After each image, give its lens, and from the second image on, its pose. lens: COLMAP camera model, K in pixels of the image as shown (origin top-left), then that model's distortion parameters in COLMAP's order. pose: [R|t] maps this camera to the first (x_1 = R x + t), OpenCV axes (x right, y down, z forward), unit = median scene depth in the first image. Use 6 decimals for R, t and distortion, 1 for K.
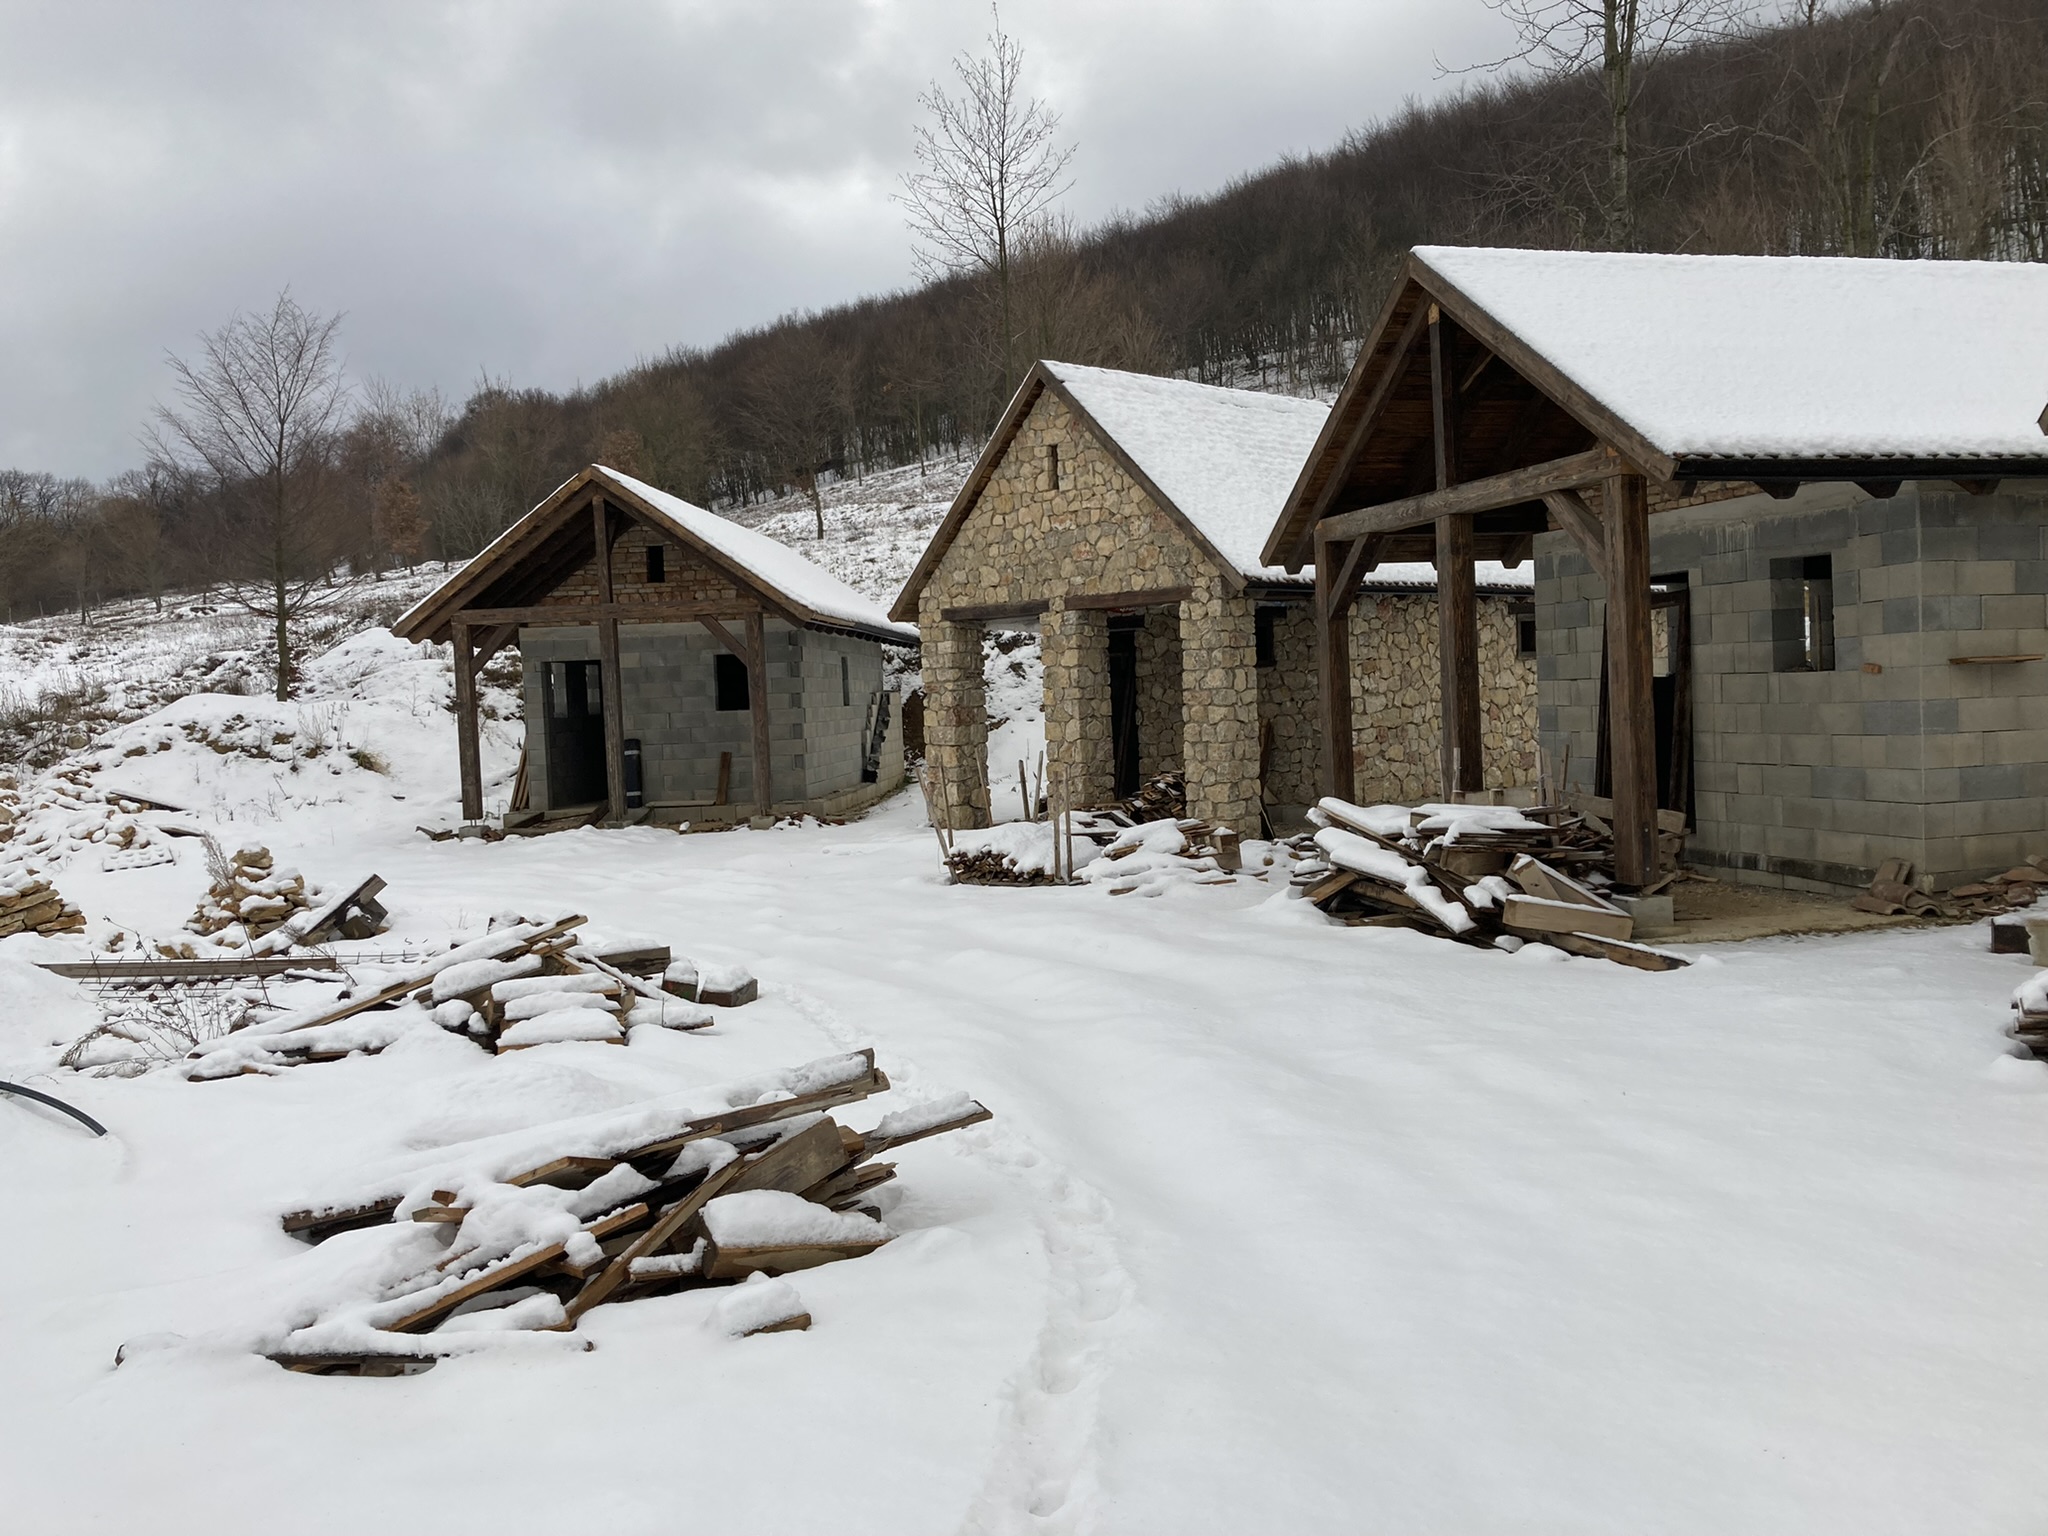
lens RADIAL K [[1680.4, 0, 1010.3], [0, 1680.4, 753.1], [0, 0, 1]] dist [0.123726, -0.221425]
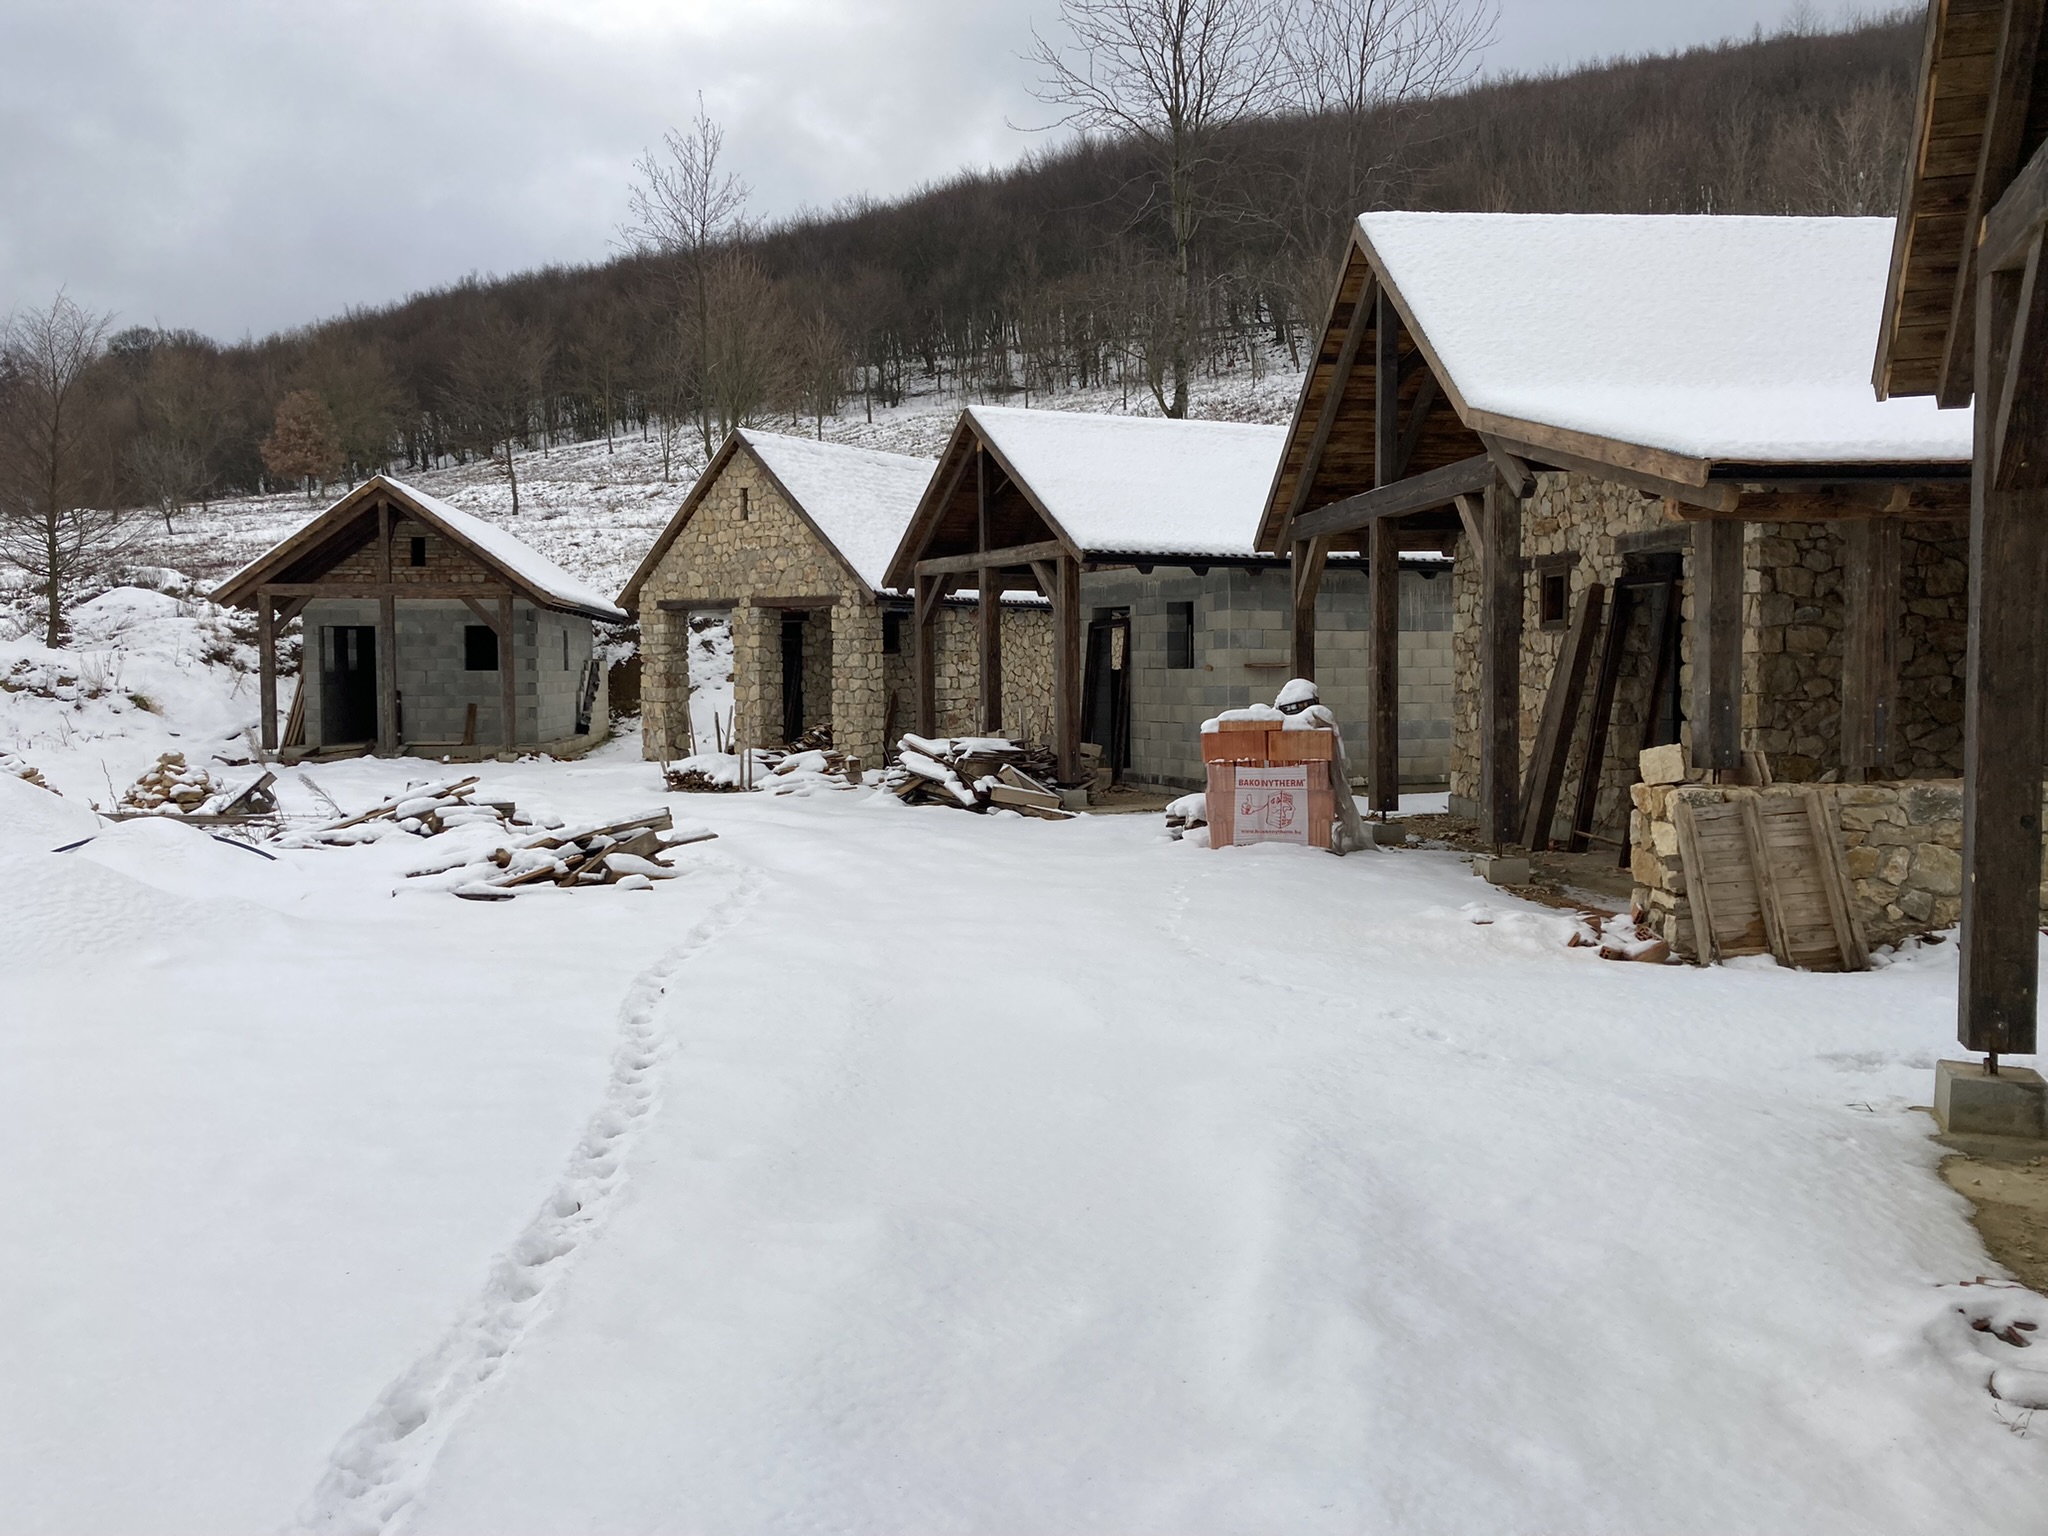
lens RADIAL K [[1680.4, 0, 1010.3], [0, 1680.4, 753.1], [0, 0, 1]] dist [0.123726, -0.221425]
pose [[0.981629, 0.026210, 0.188991, -0.017284], [-0.028422, 0.999555, 0.009004, 0.017840], [-0.188671, -0.014210, 0.981938, -0.419394]]
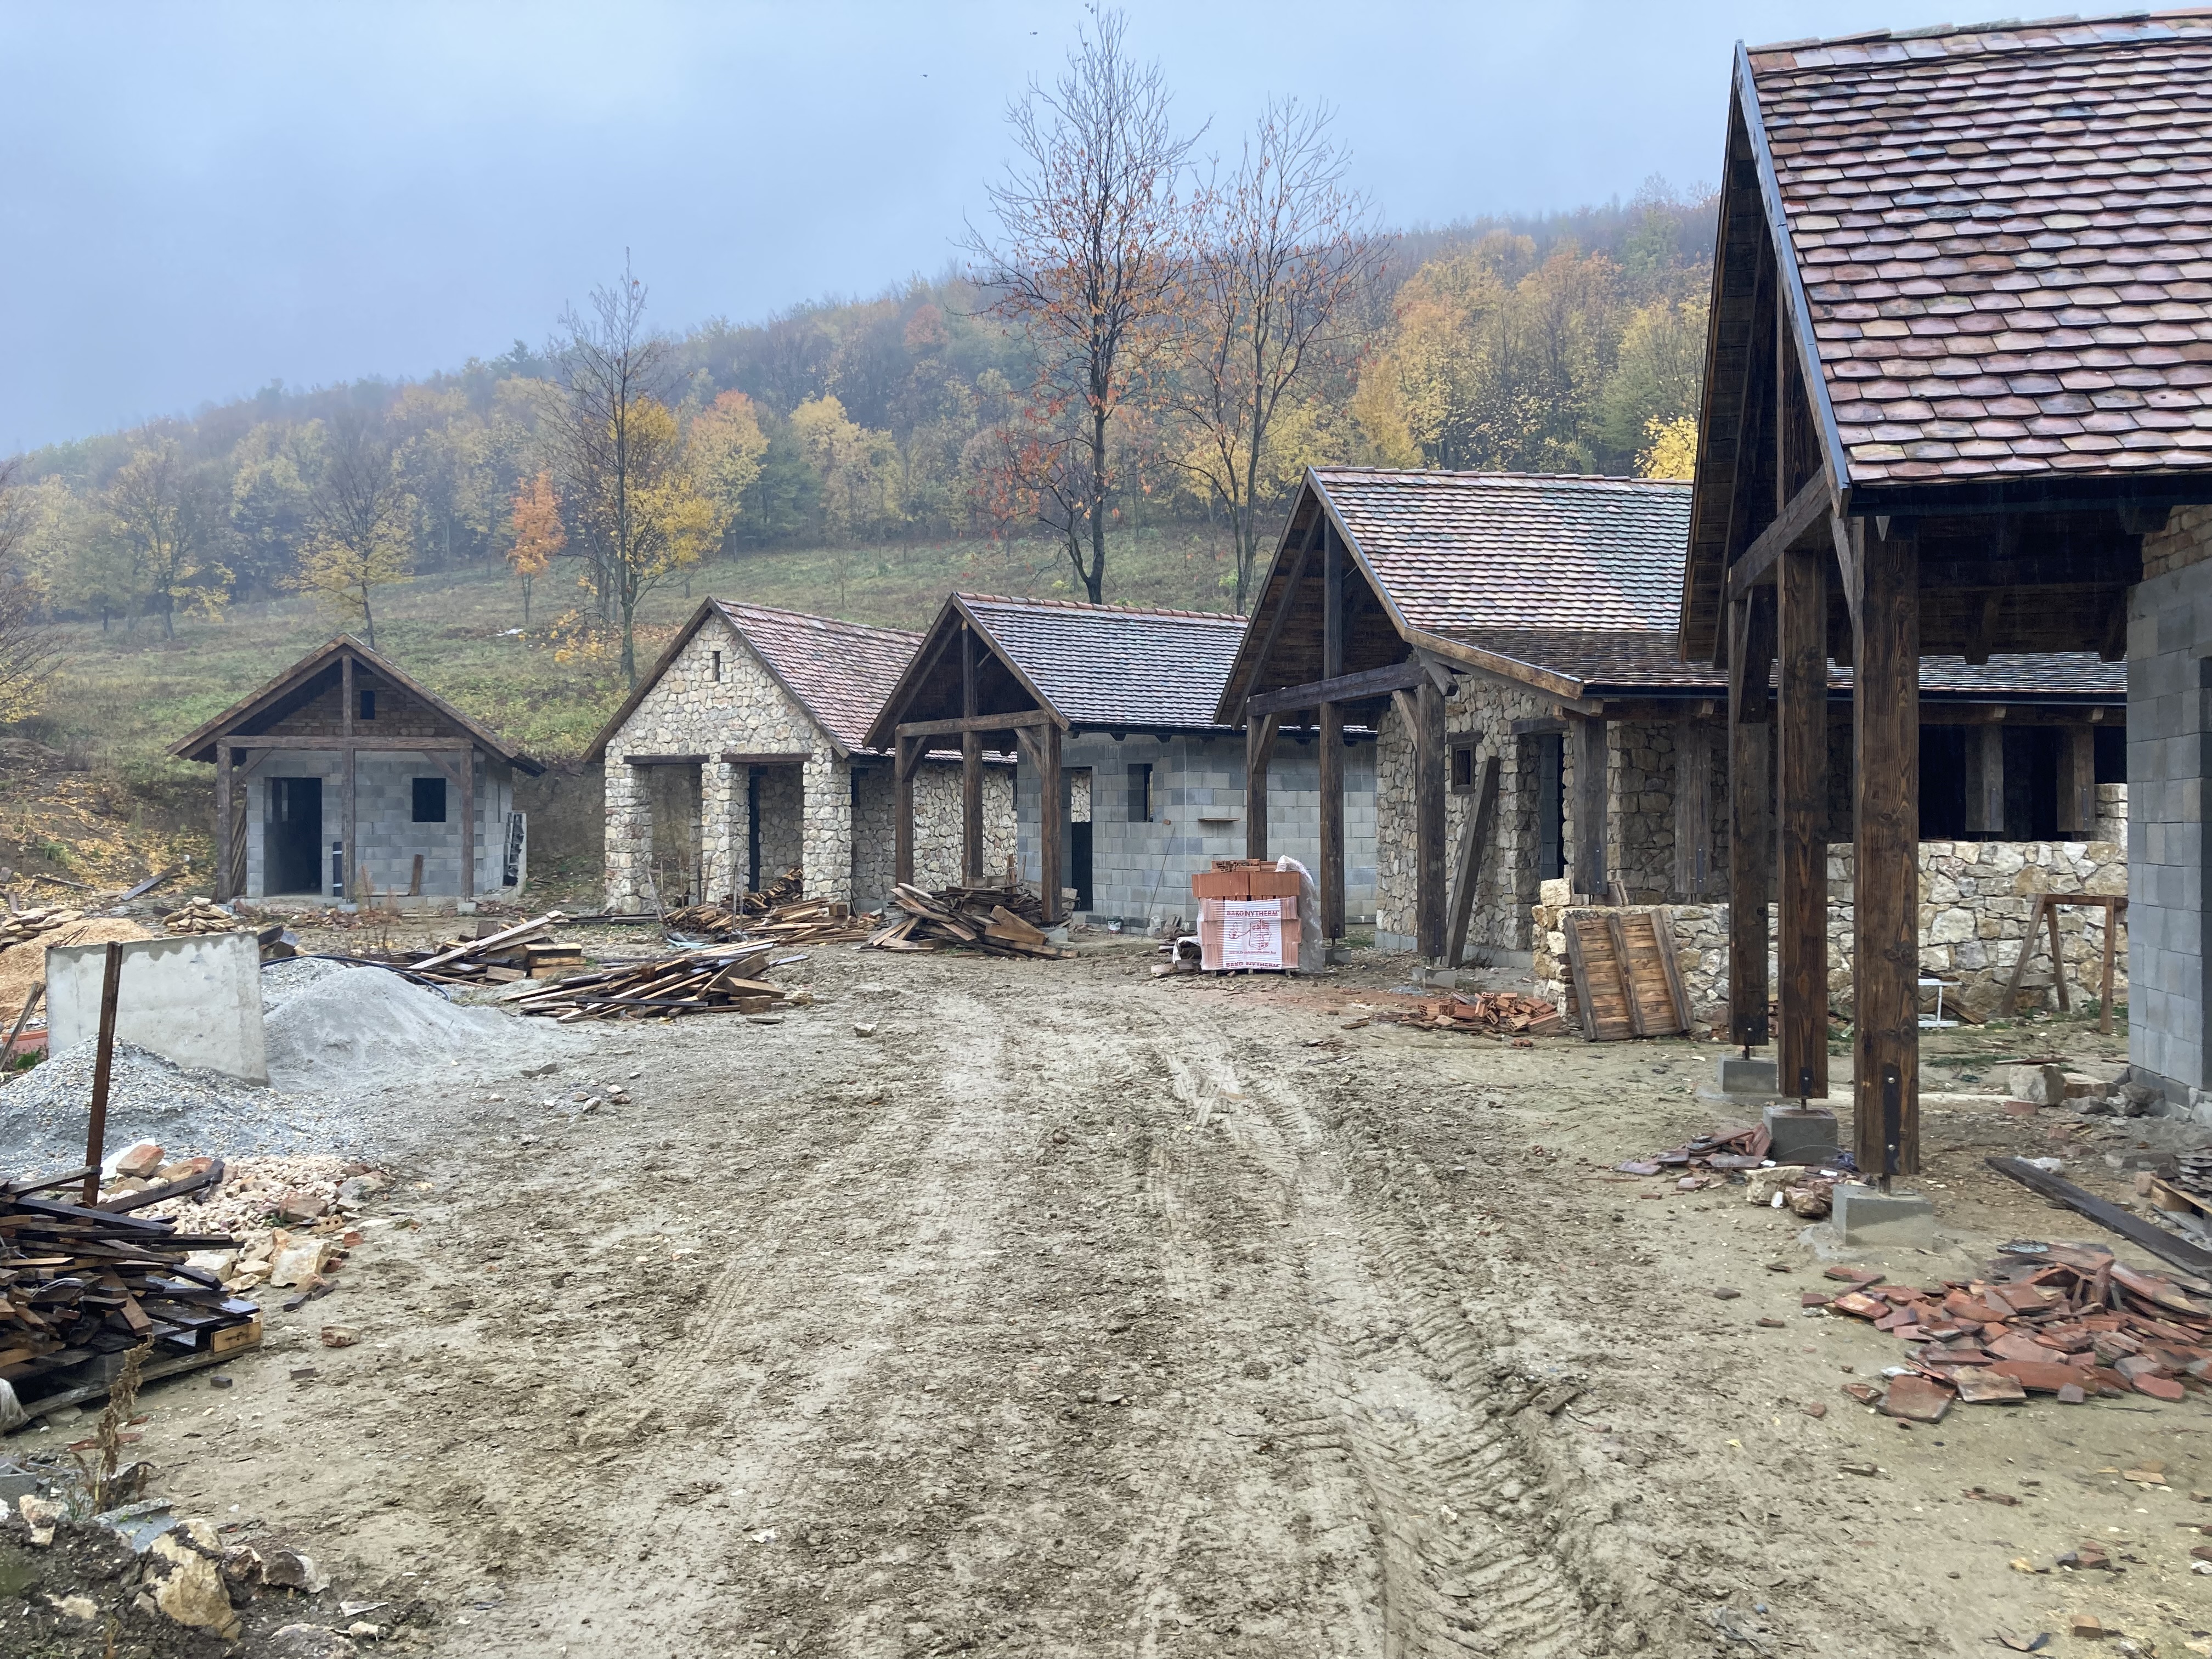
lens RADIAL K [[1814.9, 0, 1091.2], [0, 1814.9, 813.4], [0, 0, 1]] dist [0.123726, -0.221425]
pose [[0.949669, 0.042347, 0.310380, -0.155027], [-0.028209, 0.998356, -0.049901, 0.031193], [-0.311983, 0.038634, 0.949302, -0.627103]]
